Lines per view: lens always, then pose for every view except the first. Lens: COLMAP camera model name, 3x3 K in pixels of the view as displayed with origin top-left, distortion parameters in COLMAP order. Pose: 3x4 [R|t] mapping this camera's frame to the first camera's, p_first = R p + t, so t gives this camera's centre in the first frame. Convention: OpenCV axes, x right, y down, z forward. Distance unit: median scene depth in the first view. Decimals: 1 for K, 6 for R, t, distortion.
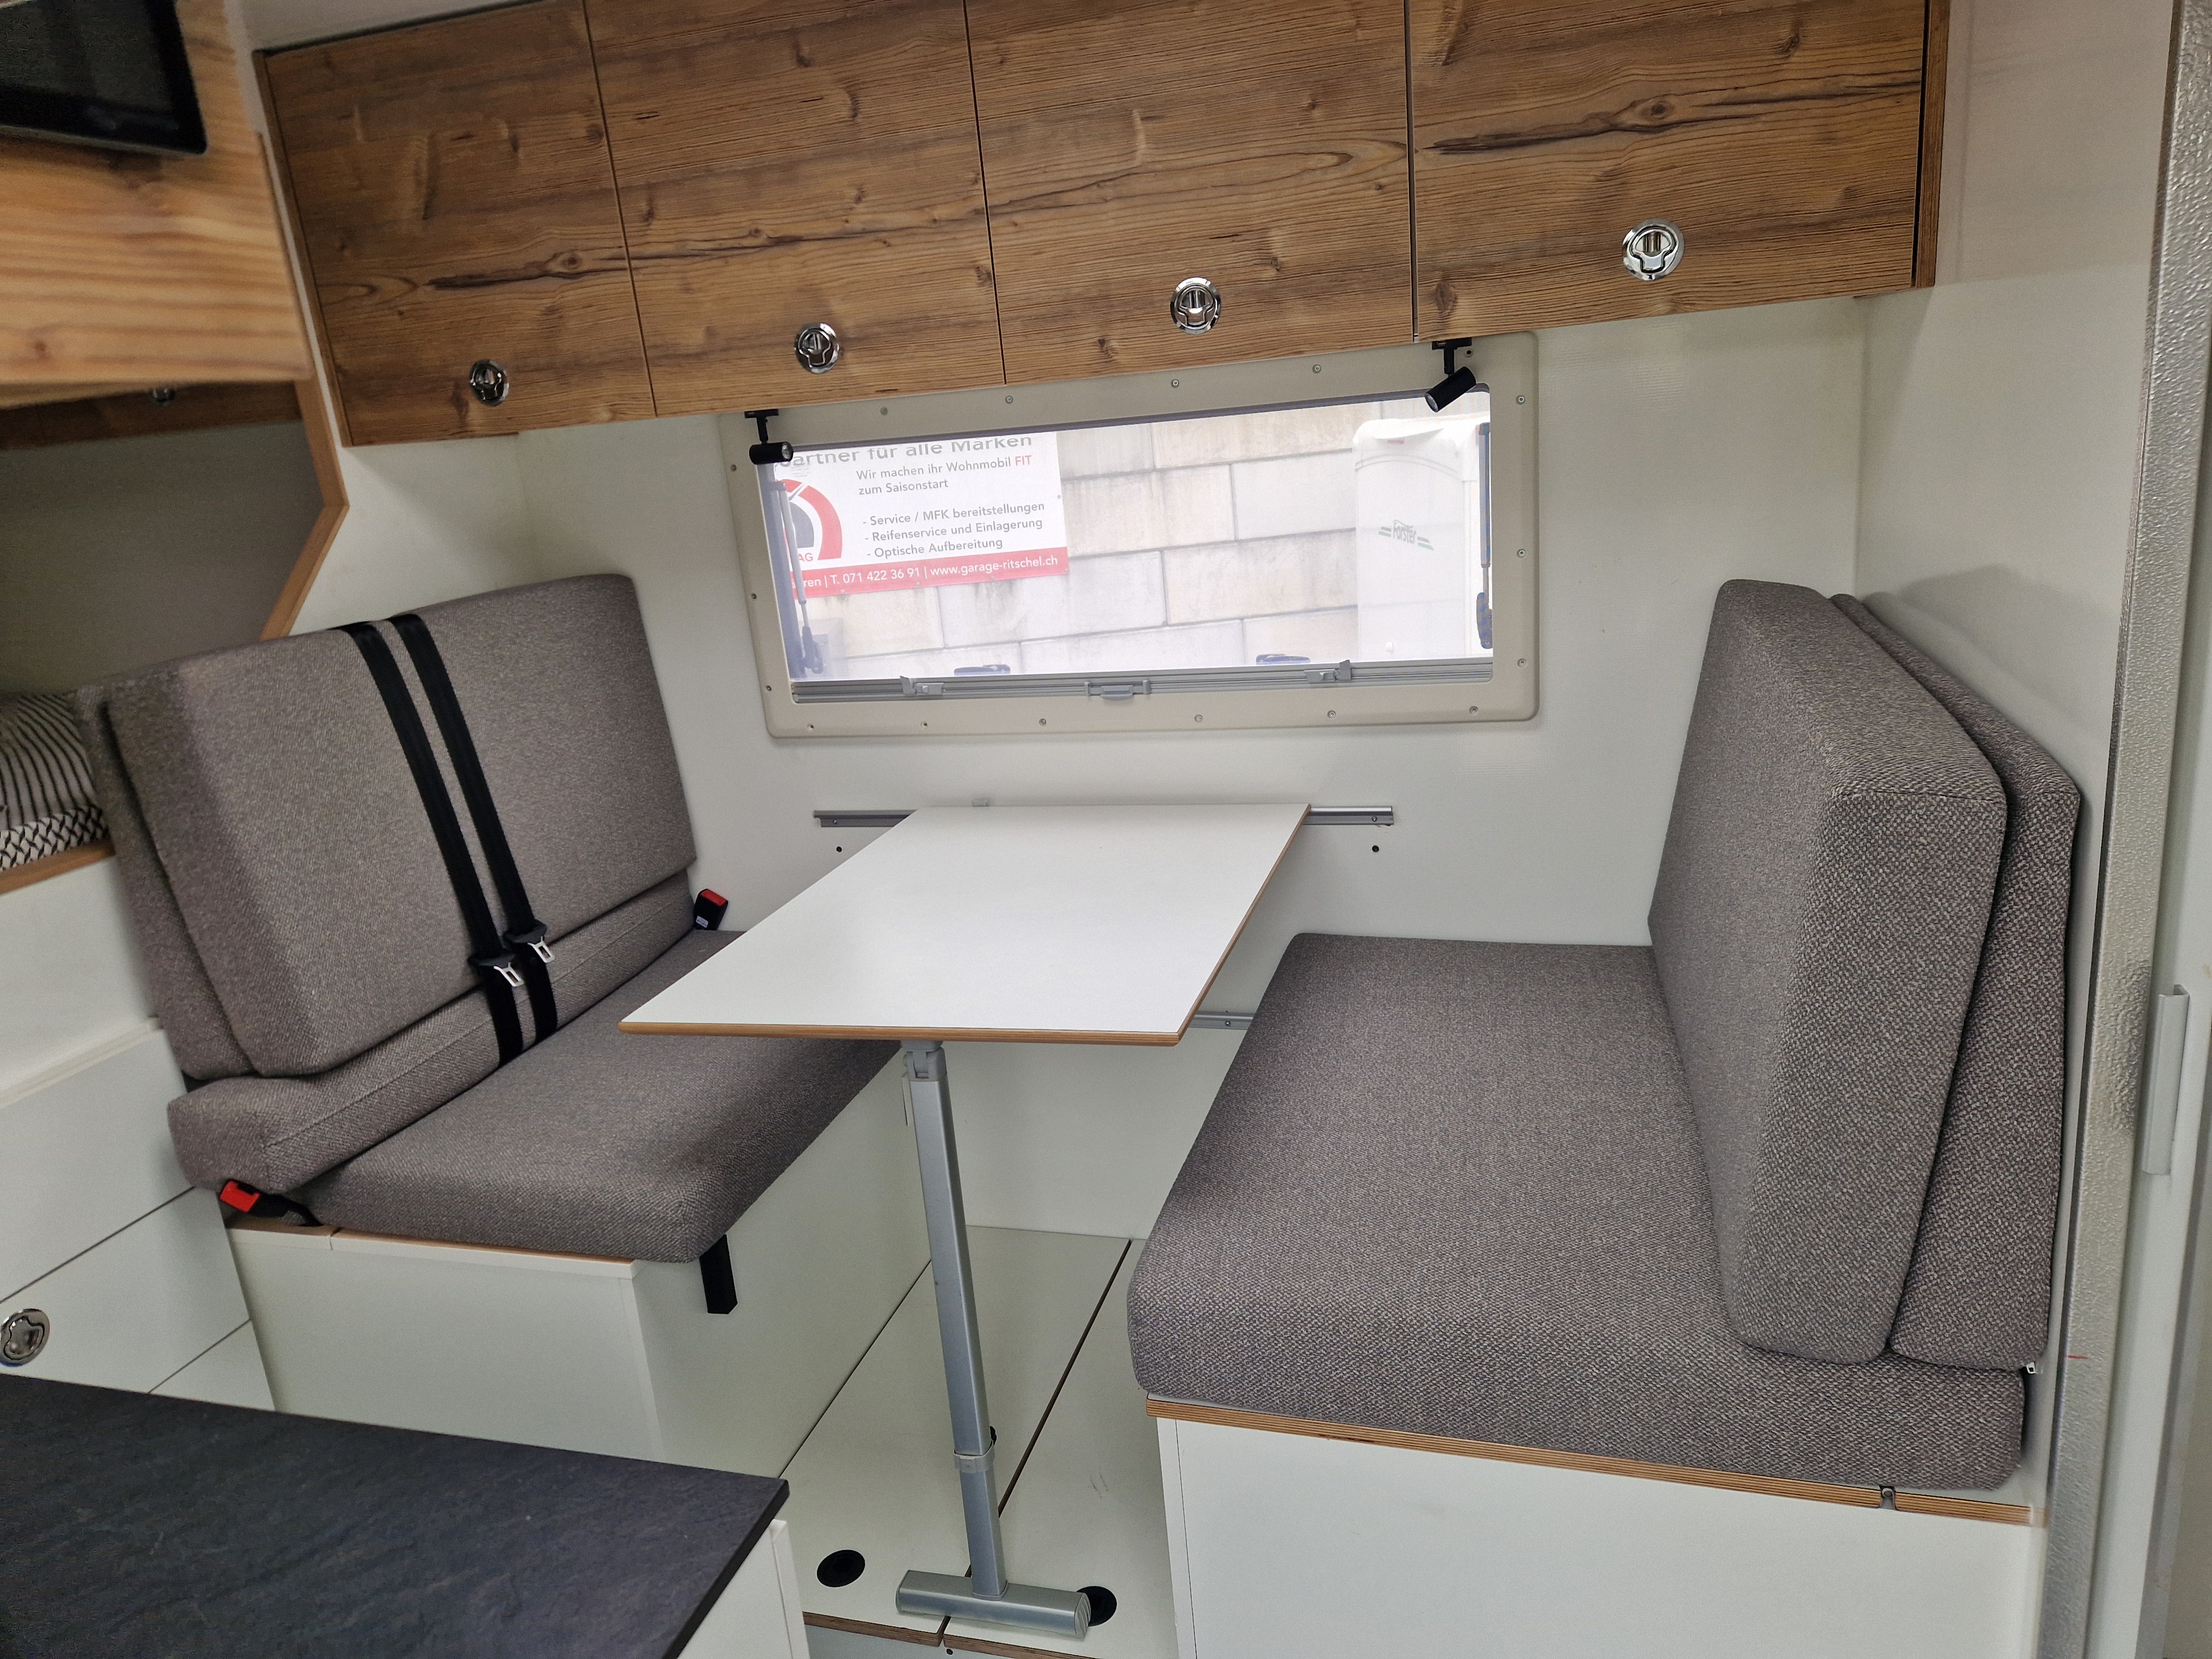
lens RADIAL K [[1507.0, 0, 1099.2], [0, 1507.0, 825.1], [0, 0, 1]] dist [0.062883, -0.047910]
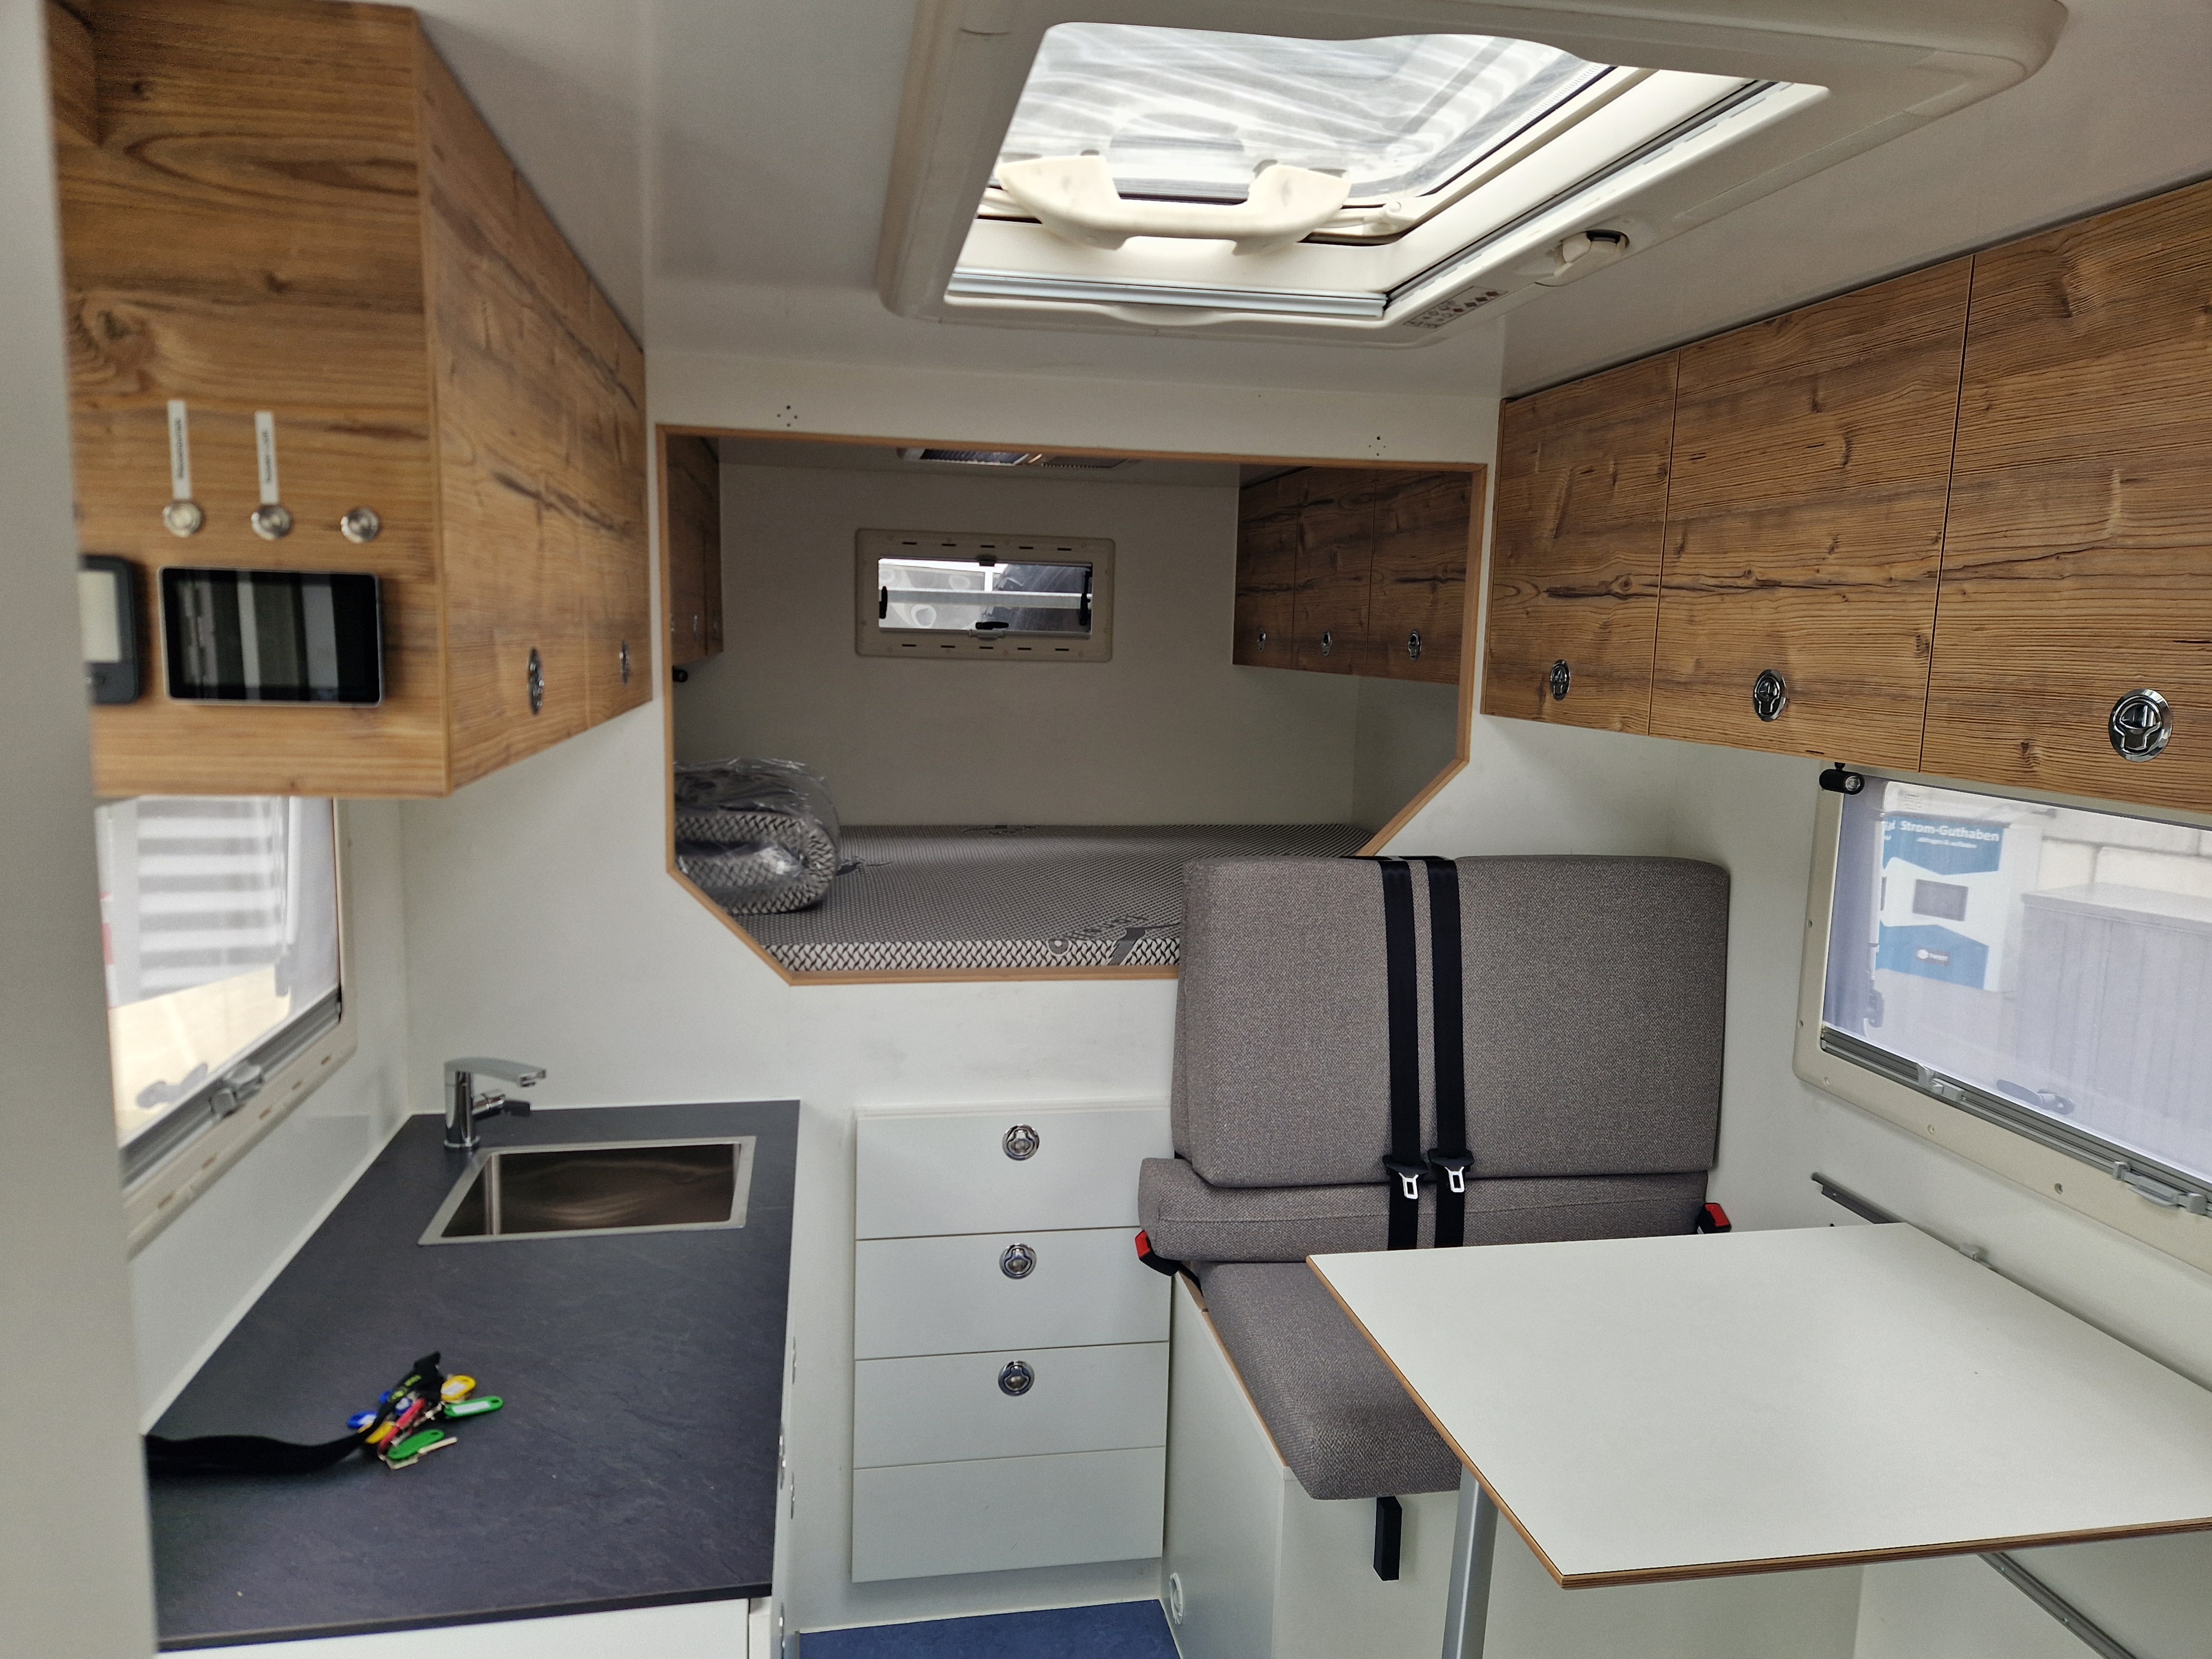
lens RADIAL K [[1507.0, 0, 1082.8], [0, 1507.0, 836.6], [0, 0, 1]] dist [0.062883, -0.047910]
pose [[0.431646, 0.226674, -0.873098, 0.468436], [-0.299262, 0.949078, 0.098450, -0.201423], [0.850955, 0.218790, 0.477501, 0.223012]]
